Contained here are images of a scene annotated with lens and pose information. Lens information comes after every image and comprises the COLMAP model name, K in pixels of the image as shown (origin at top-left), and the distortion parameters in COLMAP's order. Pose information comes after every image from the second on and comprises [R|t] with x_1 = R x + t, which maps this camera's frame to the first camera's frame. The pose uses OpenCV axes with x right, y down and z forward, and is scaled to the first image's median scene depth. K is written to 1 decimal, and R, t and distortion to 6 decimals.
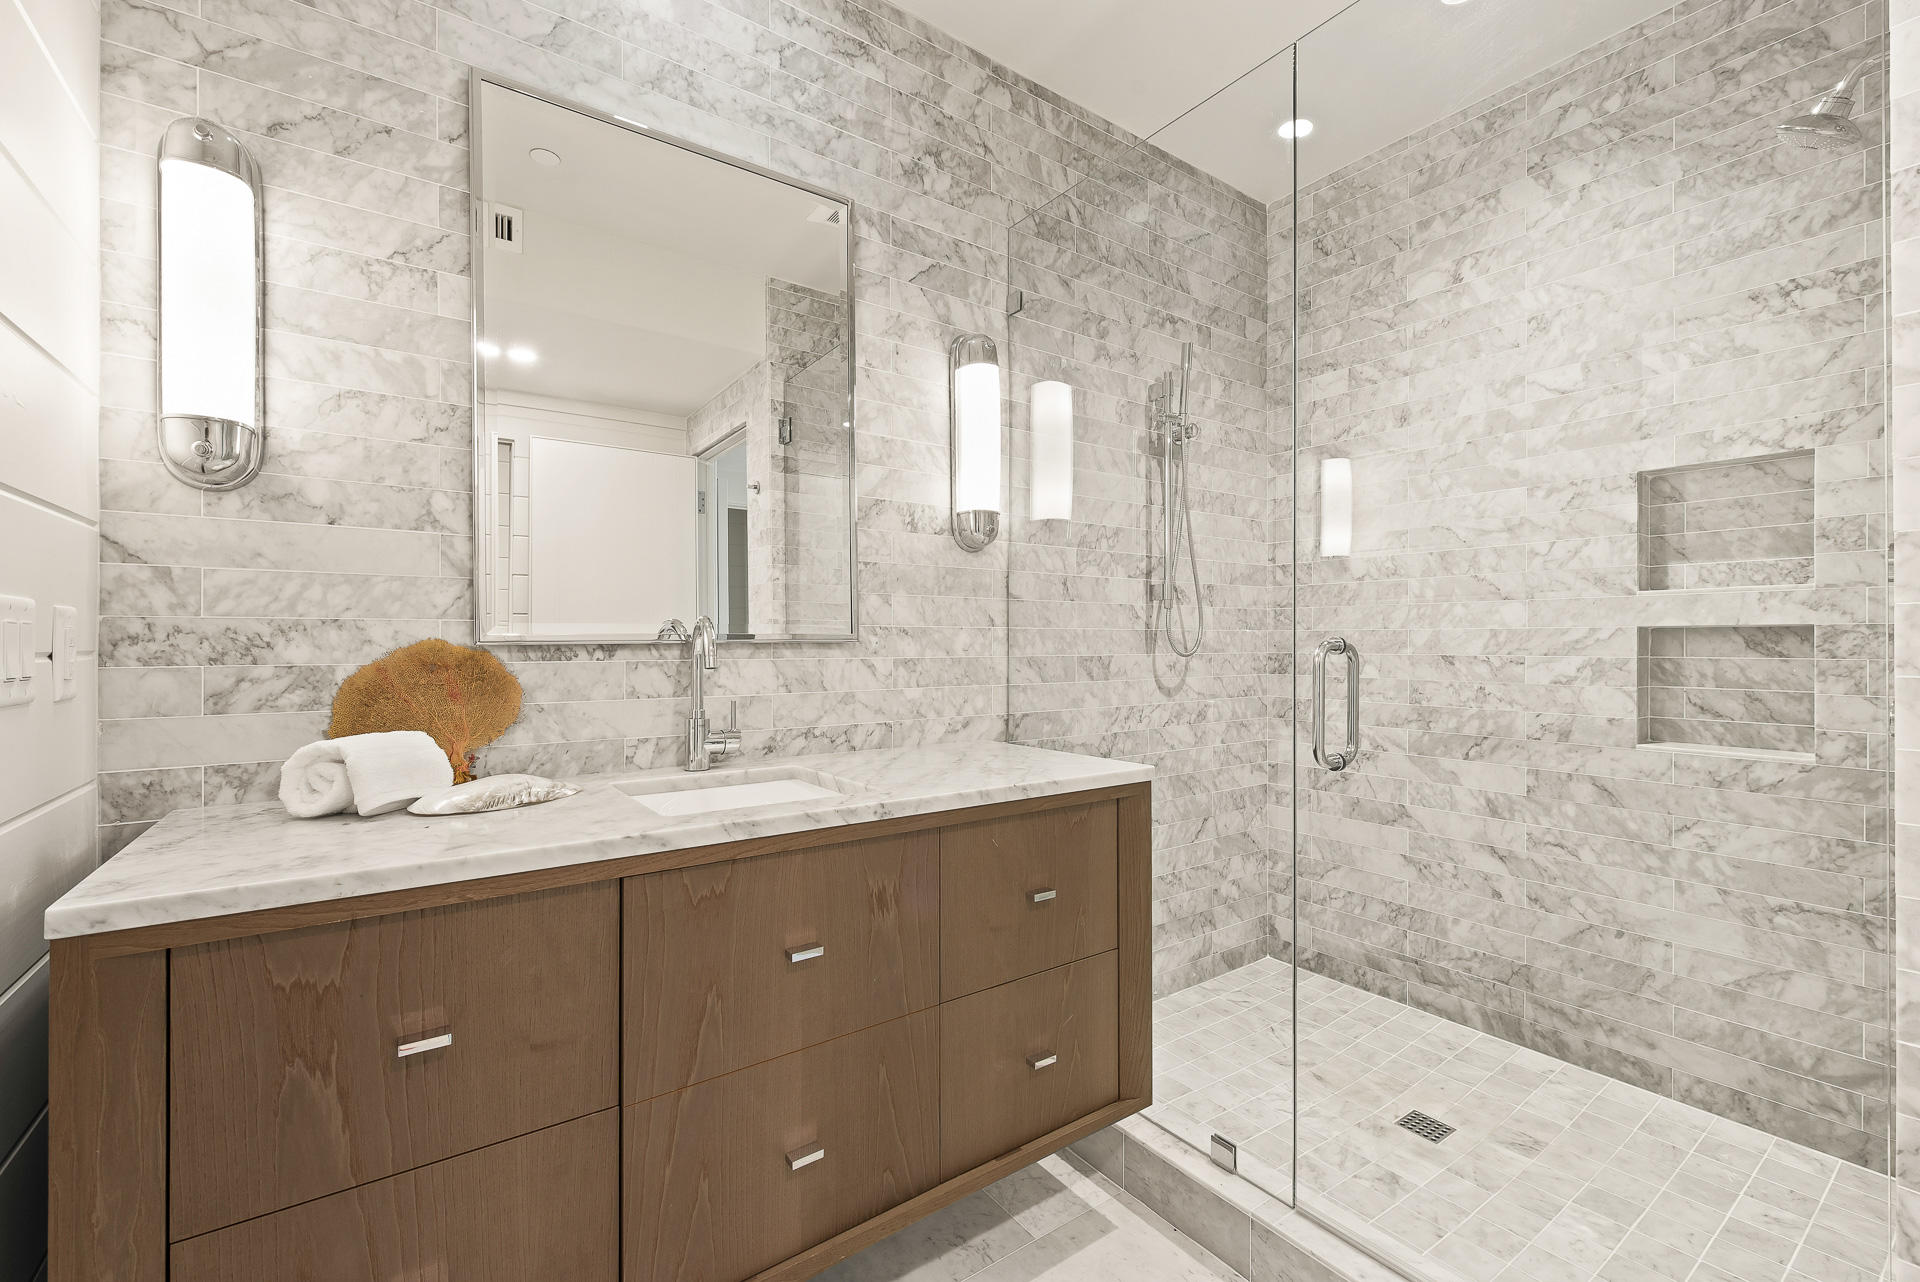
lens RADIAL K [[803.2, 0, 960.0], [0, 803.2, 641.0], [0, 0, 1]] dist [0.001625, -0.002735]
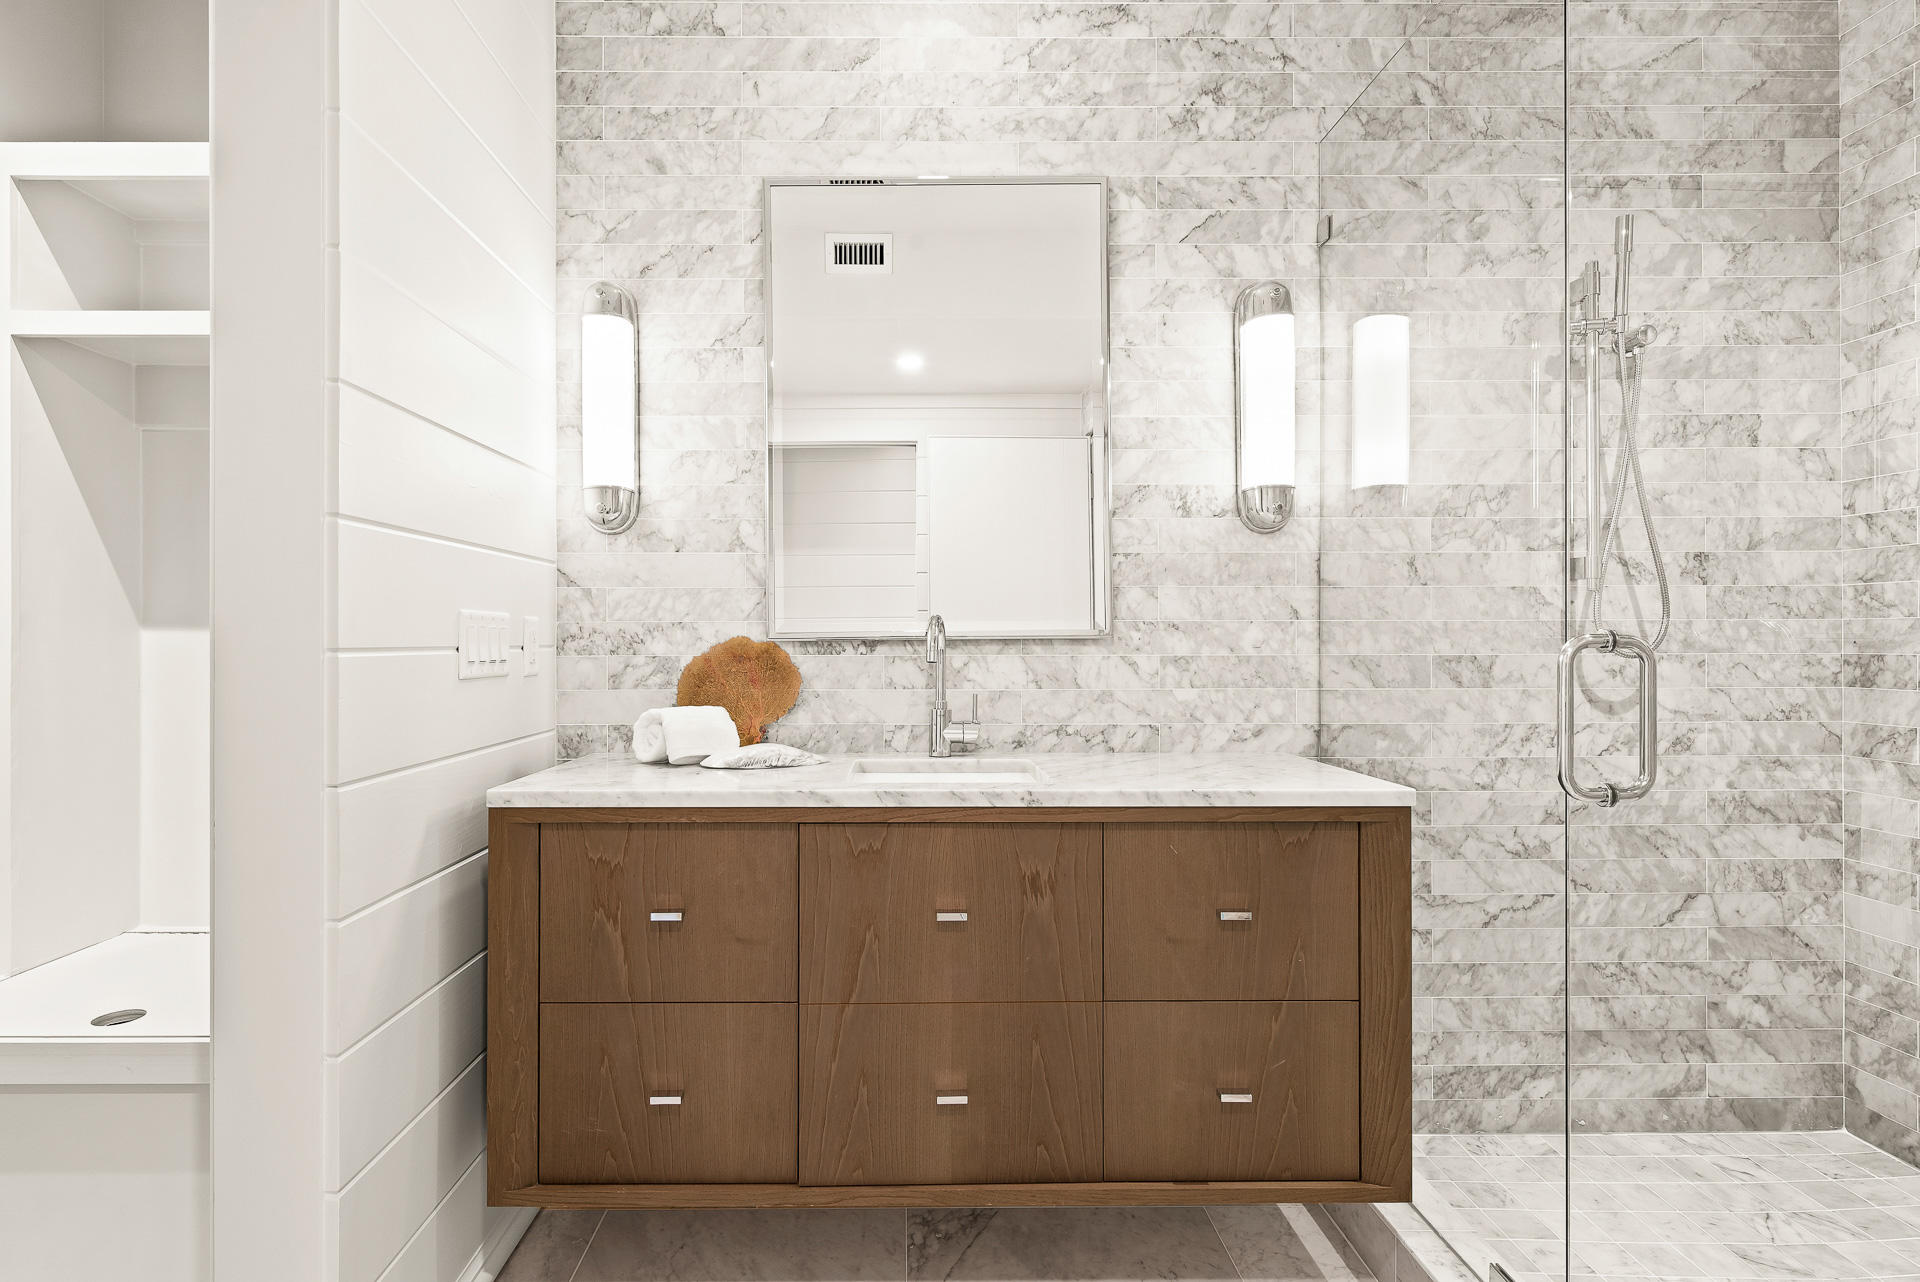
lens RADIAL K [[1057.7, 0, 955.9], [0, 1057.7, 635.8], [0, 0, 1]] dist [-0.001103, -0.000911]
pose [[0.820445, -0.003690, -0.571714, 0.434114], [0.002722, 0.999993, -0.002547, 0.001213], [0.571720, 0.000533, 0.820449, -0.135554]]
